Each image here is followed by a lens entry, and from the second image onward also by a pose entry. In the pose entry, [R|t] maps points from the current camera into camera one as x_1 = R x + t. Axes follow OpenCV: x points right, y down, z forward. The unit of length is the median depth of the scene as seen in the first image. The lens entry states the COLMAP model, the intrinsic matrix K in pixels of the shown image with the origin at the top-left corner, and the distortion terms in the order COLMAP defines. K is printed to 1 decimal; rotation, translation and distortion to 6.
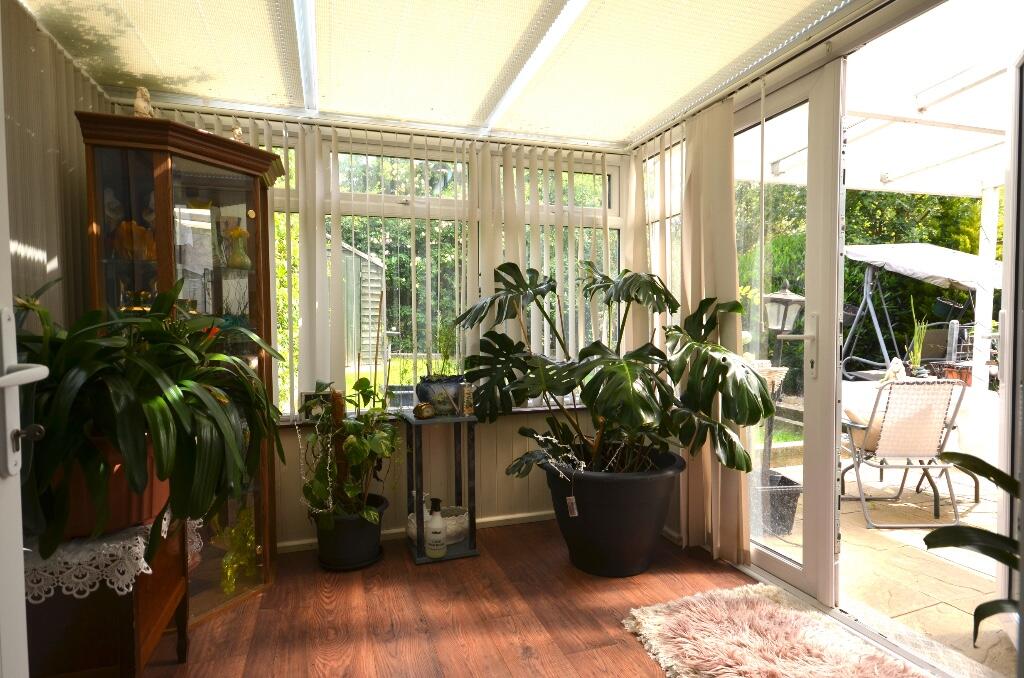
lens RADIAL K [[545.4, 0, 514.3], [0, 545.4, 343.0], [0, 0, 1]] dist [0.013677, -0.003999]
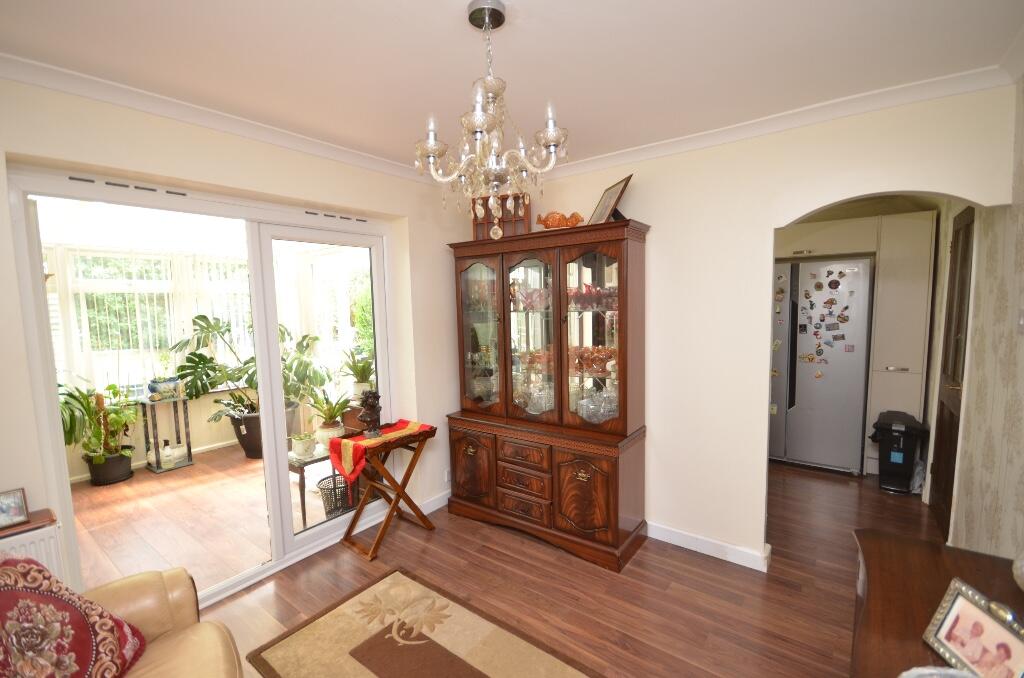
lens RADIAL K [[446.0, 0, 516.7], [0, 446.0, 343.2], [0, 0, 1]] dist [0.002086, -0.008795]
pose [[0.821980, -0.060234, 0.566323, 0.009763], [0.027591, 0.997435, 0.066041, -0.141263], [-0.568848, -0.038660, 0.821534, -1.060044]]
